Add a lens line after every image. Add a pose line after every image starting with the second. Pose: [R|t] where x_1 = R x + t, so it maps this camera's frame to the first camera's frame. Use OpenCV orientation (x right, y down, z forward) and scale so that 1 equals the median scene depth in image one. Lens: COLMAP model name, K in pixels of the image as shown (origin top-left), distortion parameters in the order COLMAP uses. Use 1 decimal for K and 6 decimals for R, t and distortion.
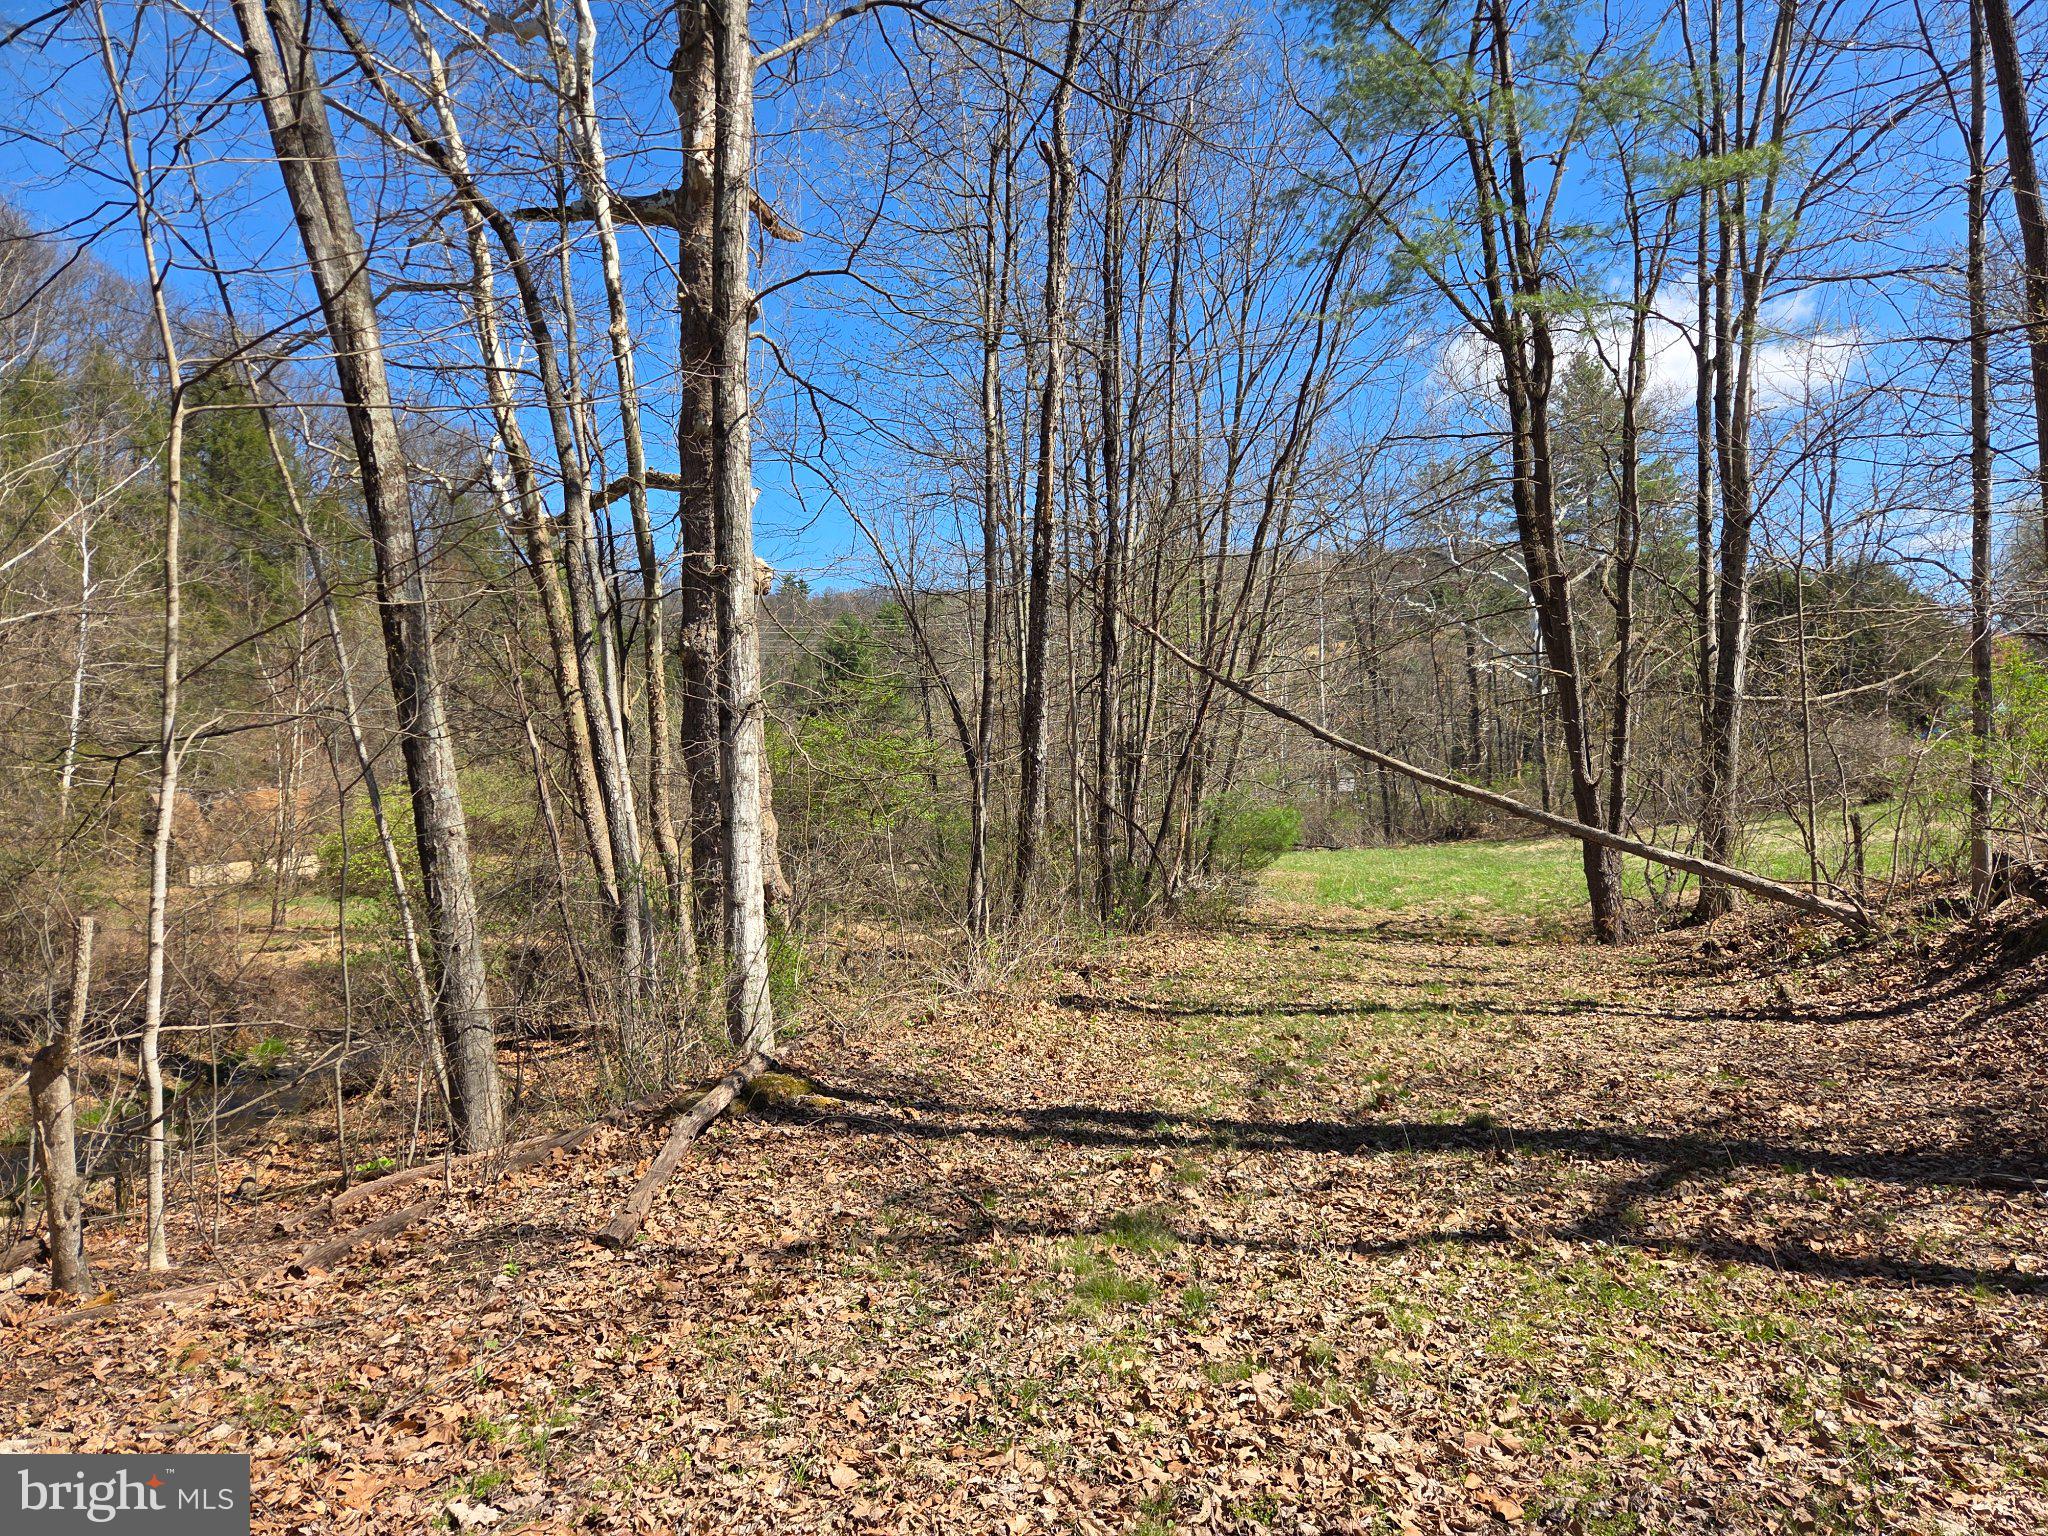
lens RADIAL K [[1361.0, 0, 1024.0], [0, 1361.0, 768.0], [0, 0, 1]] dist [0.044739, -0.042757]
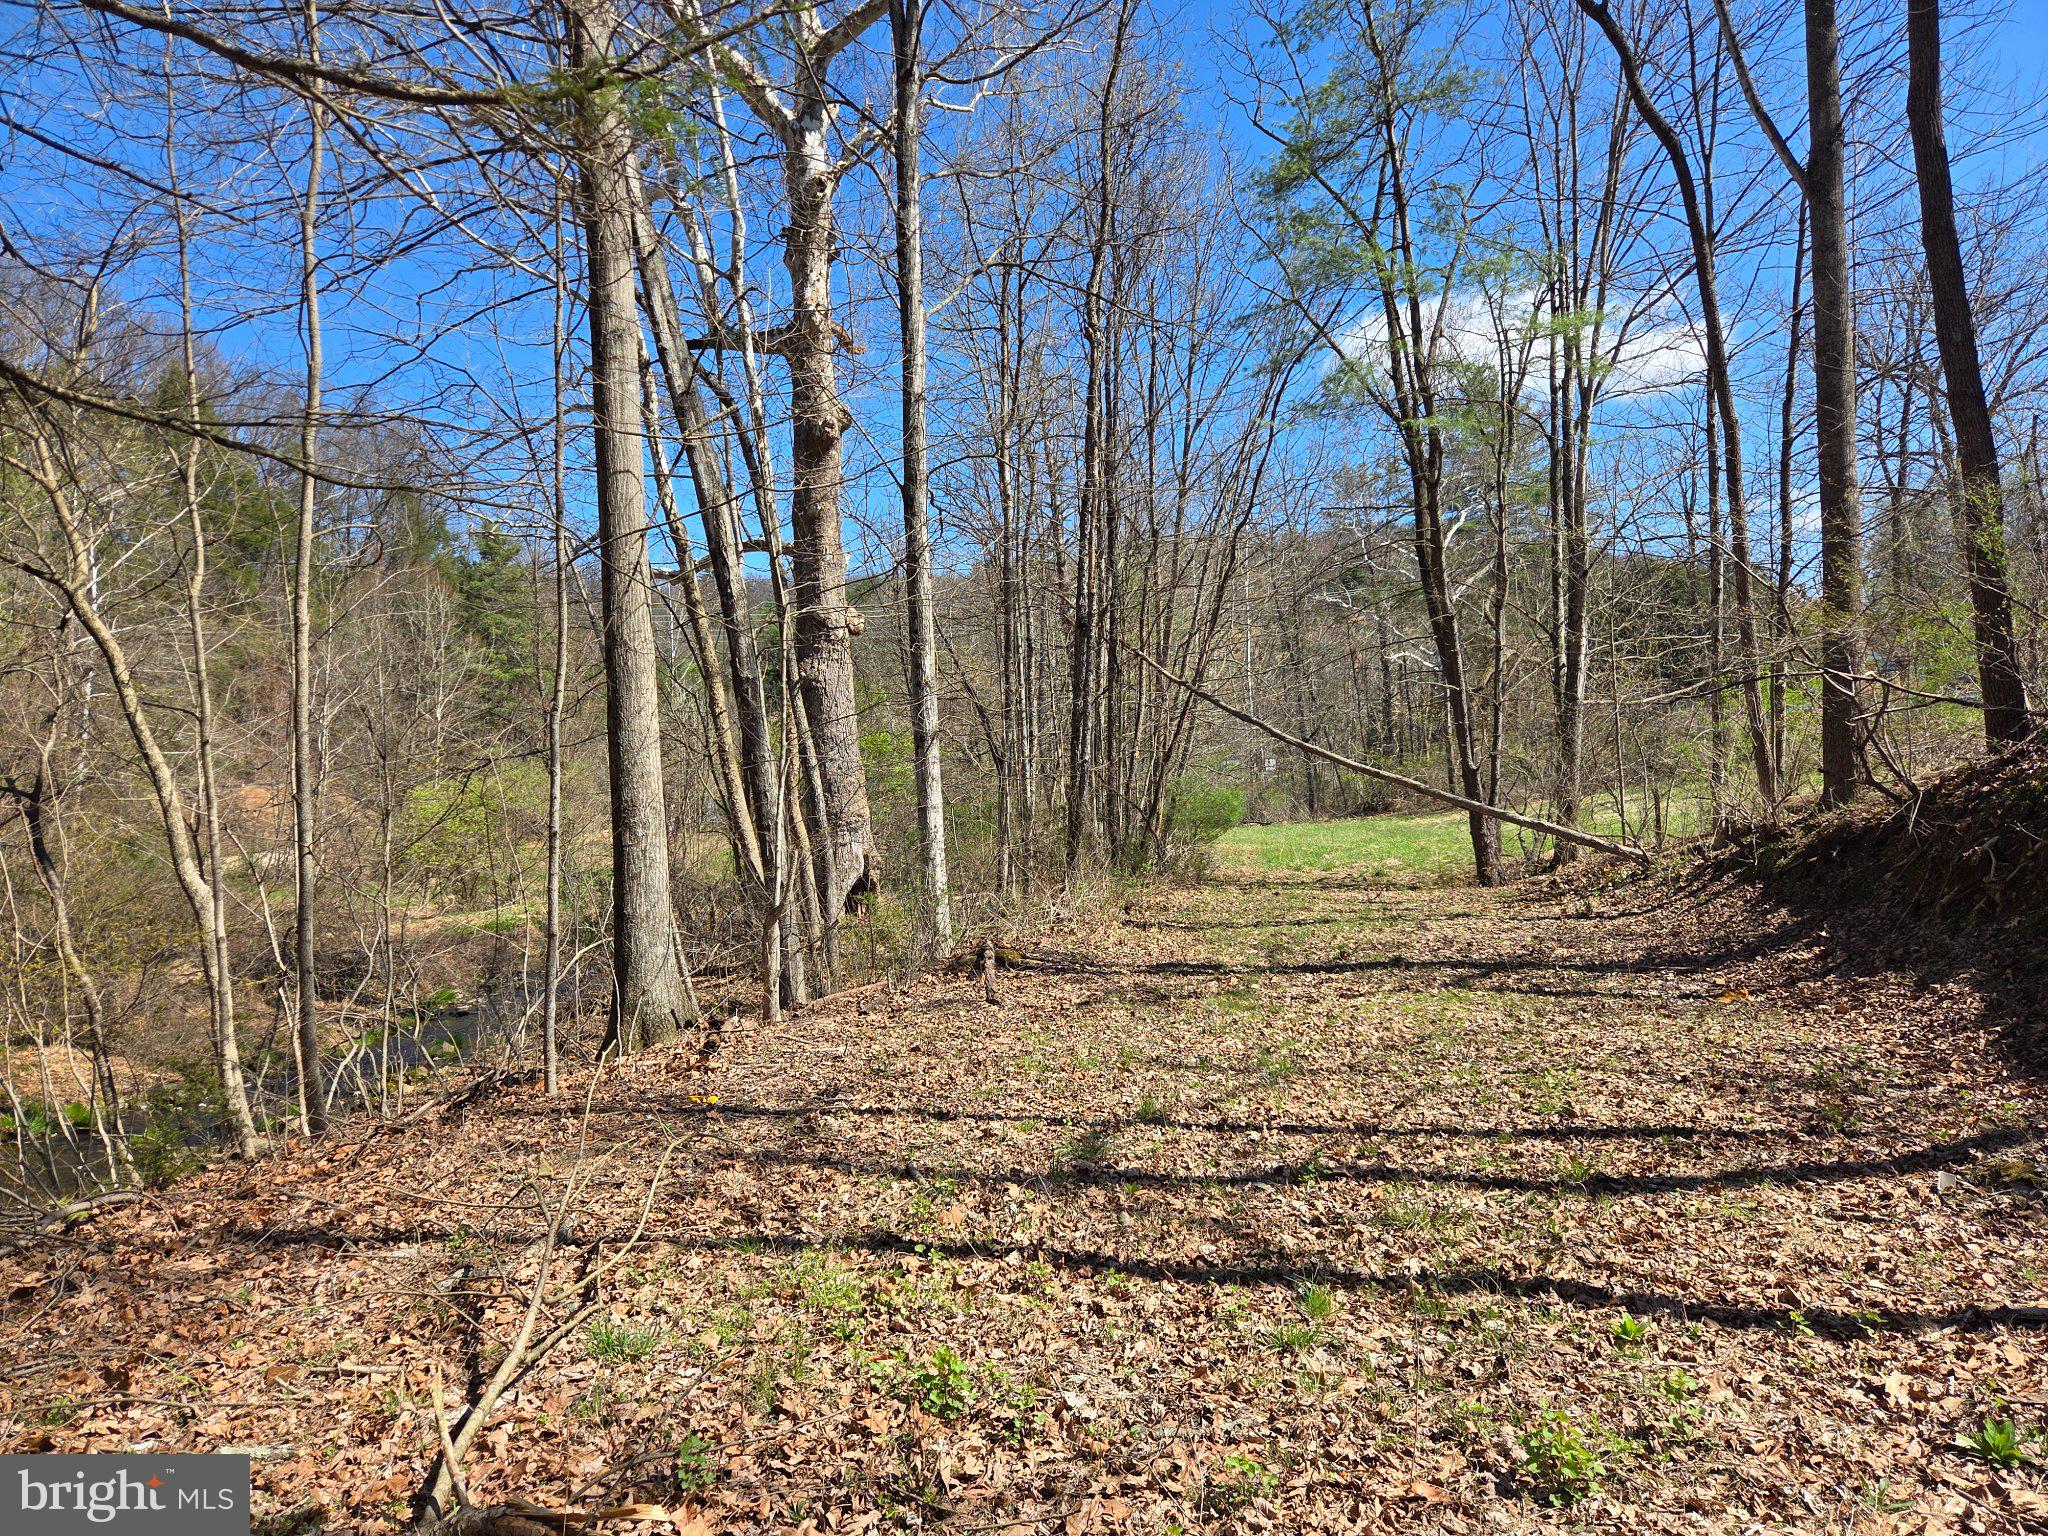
lens RADIAL K [[1312.9, 0, 1036.3], [0, 1312.9, 757.5], [0, 0, 1]] dist [0.032078, -0.036182]
pose [[0.998263, -0.014832, 0.057020, -0.087736], [0.014606, 0.999884, 0.004376, -0.010989], [-0.057078, -0.003536, 0.998363, -0.261674]]
